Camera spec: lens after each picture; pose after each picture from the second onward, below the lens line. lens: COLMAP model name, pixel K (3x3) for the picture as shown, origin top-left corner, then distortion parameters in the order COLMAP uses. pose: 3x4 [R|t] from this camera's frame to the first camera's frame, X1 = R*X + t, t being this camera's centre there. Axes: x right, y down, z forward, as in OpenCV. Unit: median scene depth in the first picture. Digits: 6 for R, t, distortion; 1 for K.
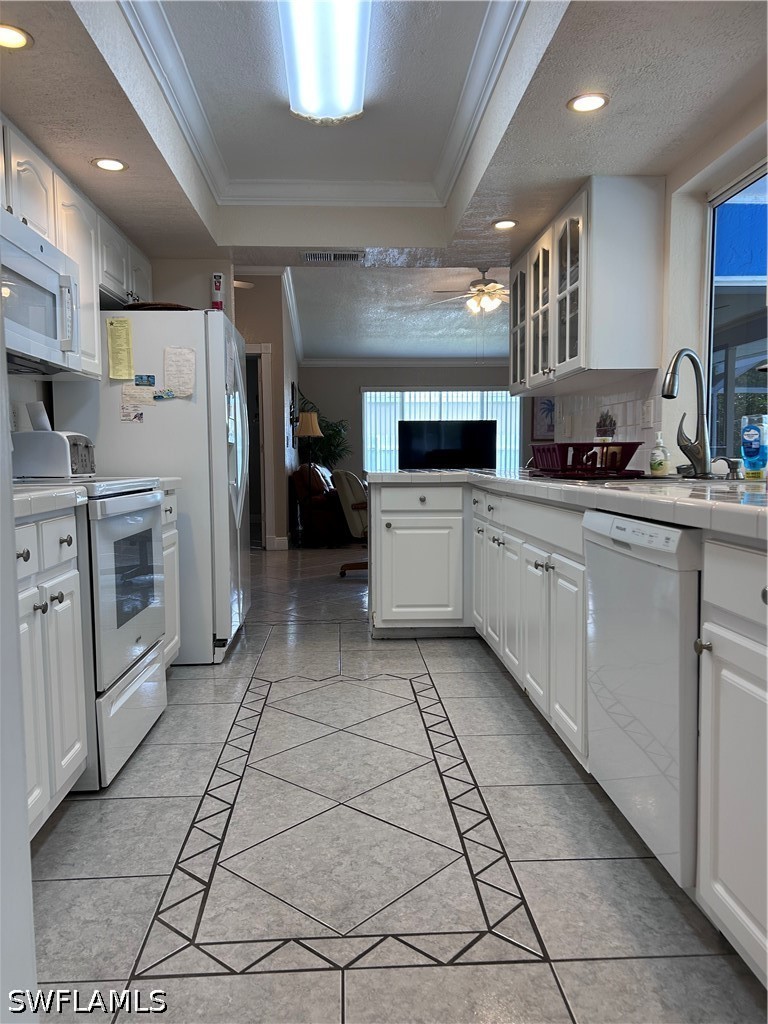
lens RADIAL K [[760.3, 0, 385.4], [0, 760.3, 514.8], [0, 0, 1]] dist [0.048228, -0.055372]
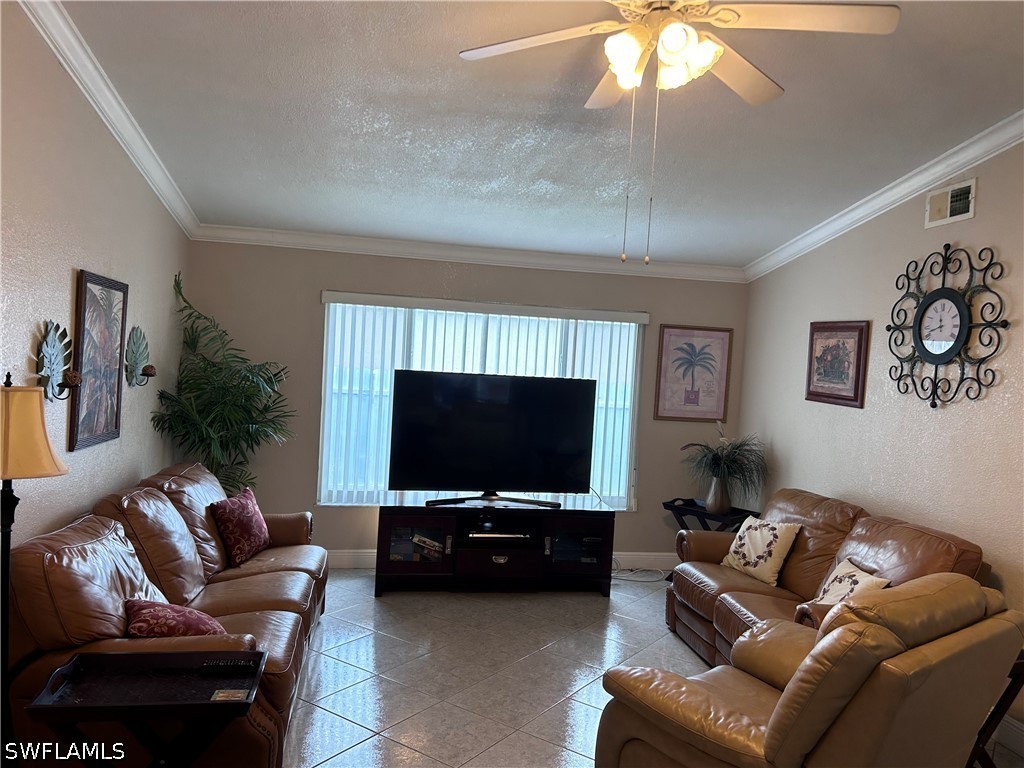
lens RADIAL K [[760.3, 0, 512.6], [0, 760.3, 384.2], [0, 0, 1]] dist [0.048228, -0.055372]
pose [[0.990780, 0.059247, 0.121839, 0.032080], [-0.054088, 0.997512, -0.045224, -0.096409], [-0.124215, 0.038217, 0.991519, 0.515847]]
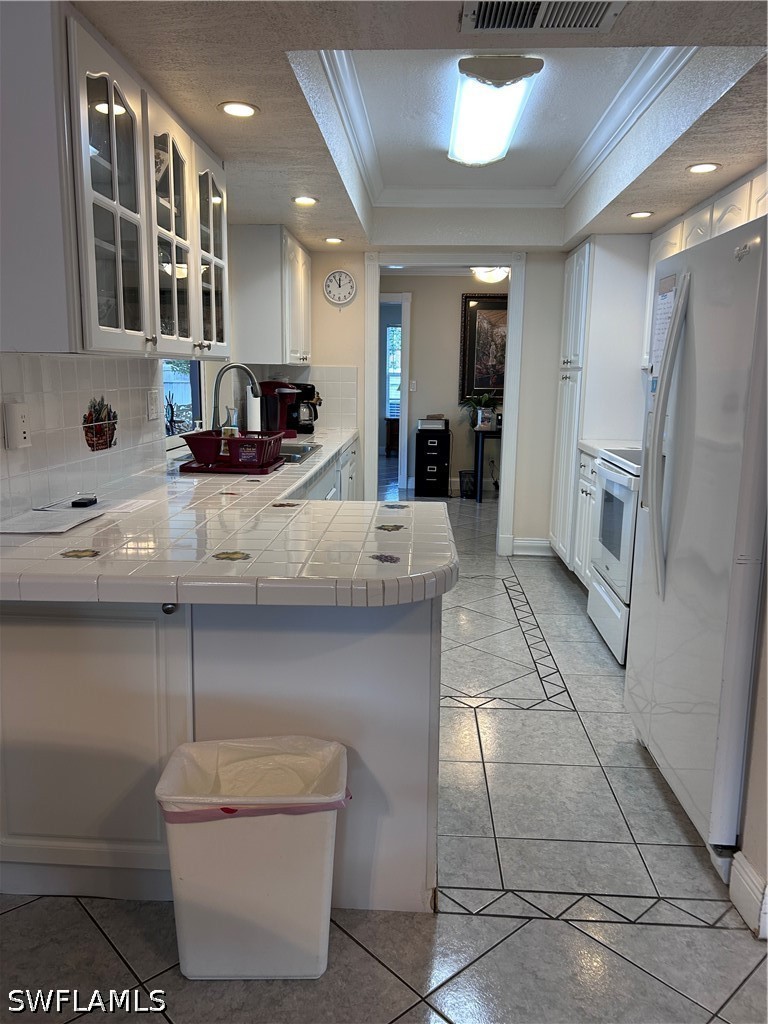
lens RADIAL K [[760.3, 0, 383.9], [0, 760.3, 509.1], [0, 0, 1]] dist [0.048228, -0.055372]
pose [[-0.994008, -0.022497, 0.106963, -0.042325], [0.005339, 0.967428, 0.253089, -0.217387], [-0.109173, 0.252144, -0.961512, 1.700954]]
